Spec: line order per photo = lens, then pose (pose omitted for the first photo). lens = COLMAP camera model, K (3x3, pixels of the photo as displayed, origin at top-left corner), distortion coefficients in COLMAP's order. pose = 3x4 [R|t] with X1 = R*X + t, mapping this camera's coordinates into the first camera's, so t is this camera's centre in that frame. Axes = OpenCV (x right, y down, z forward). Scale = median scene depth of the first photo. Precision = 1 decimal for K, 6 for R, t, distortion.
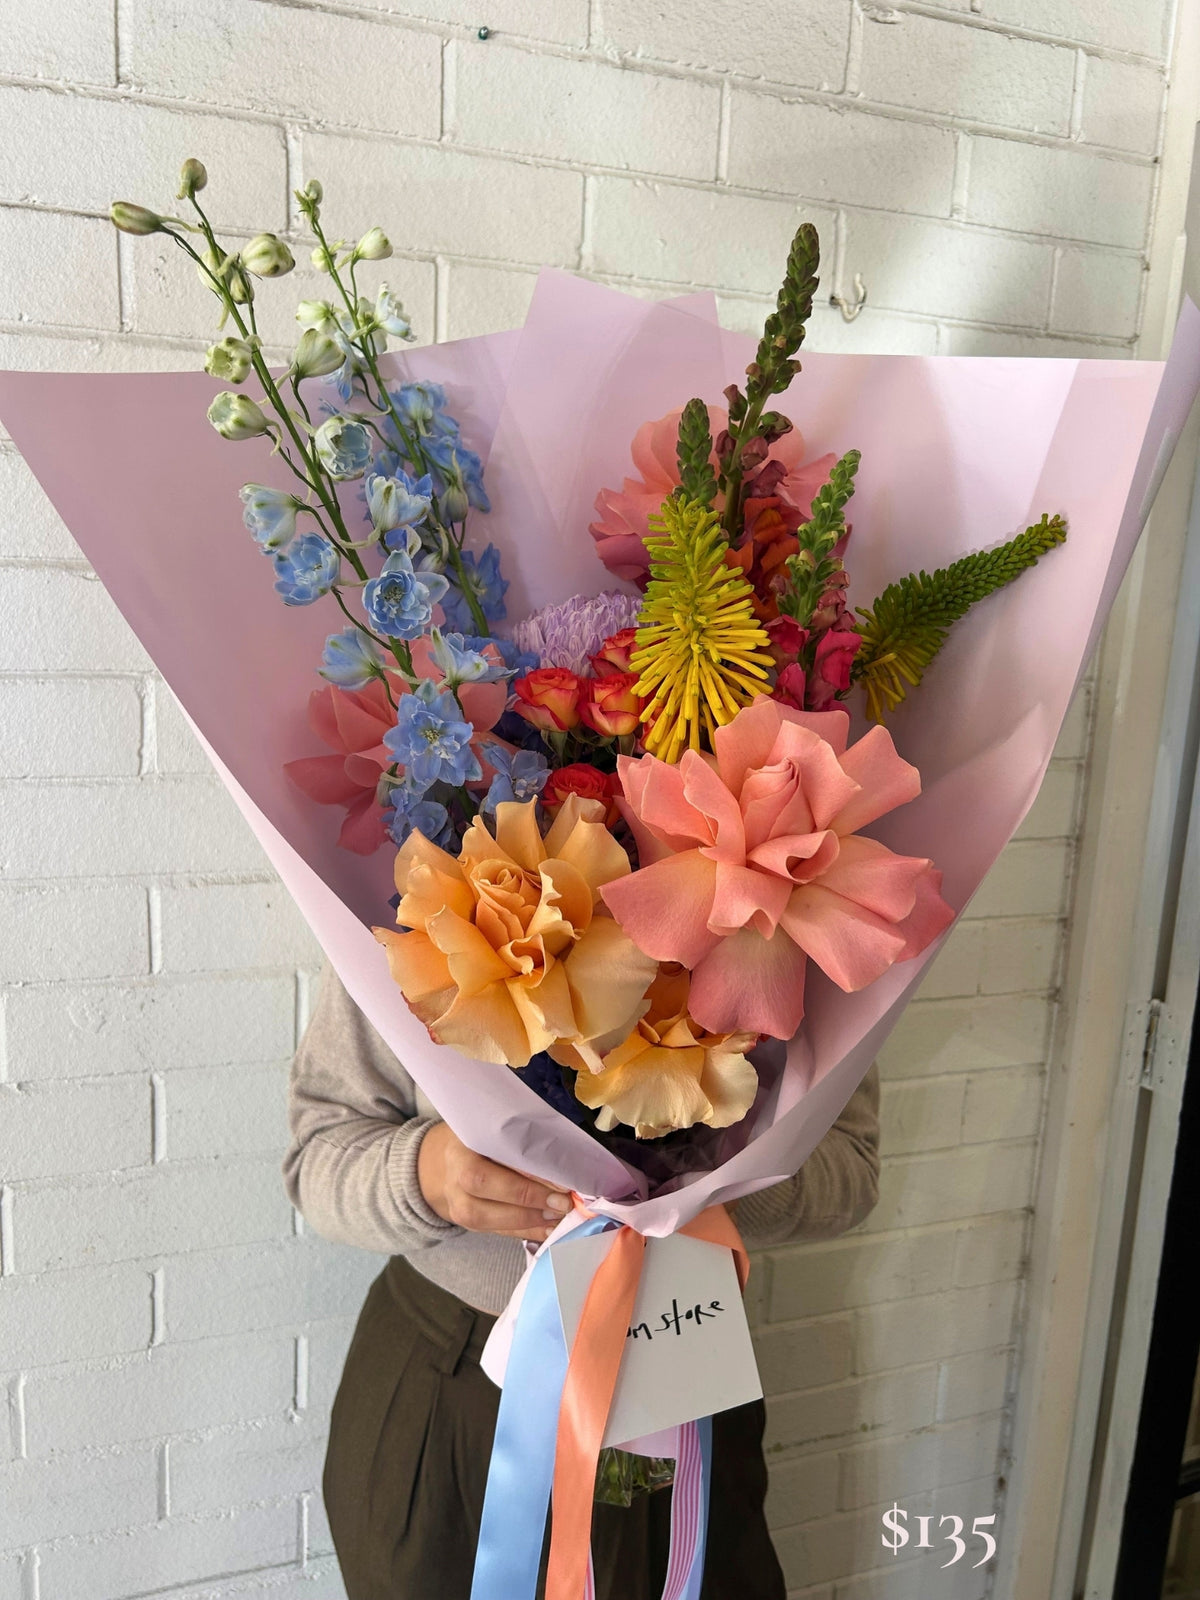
lens RADIAL K [[1262.8, 0, 604.6], [0, 1262.8, 803.3], [0, 0, 1]] dist [0.065519, -0.095813]
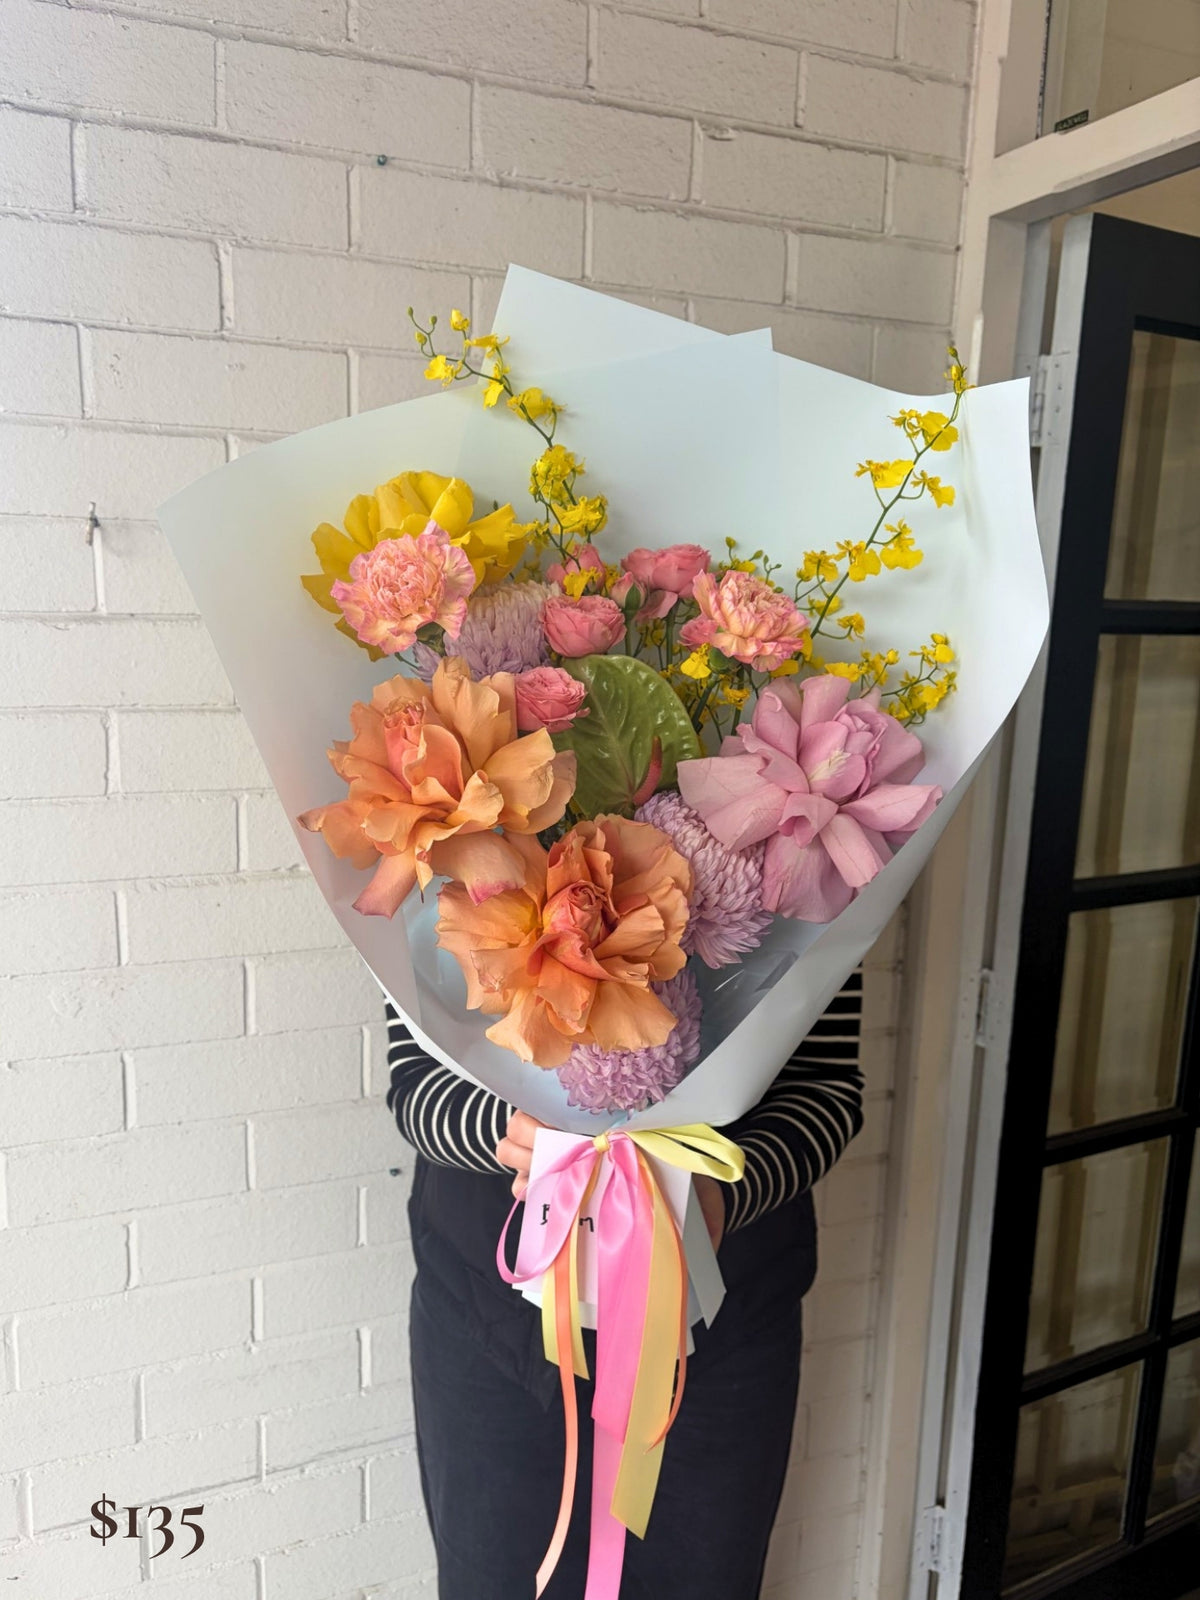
lens RADIAL K [[1336.1, 0, 592.5], [0, 1336.1, 851.6], [0, 0, 1]] dist [0.084022, -0.120667]
pose [[0.997200, -0.031415, 0.067858, -0.004906], [0.030485, 0.999427, 0.014692, 0.024101], [-0.068281, -0.012582, 0.997587, -0.255729]]
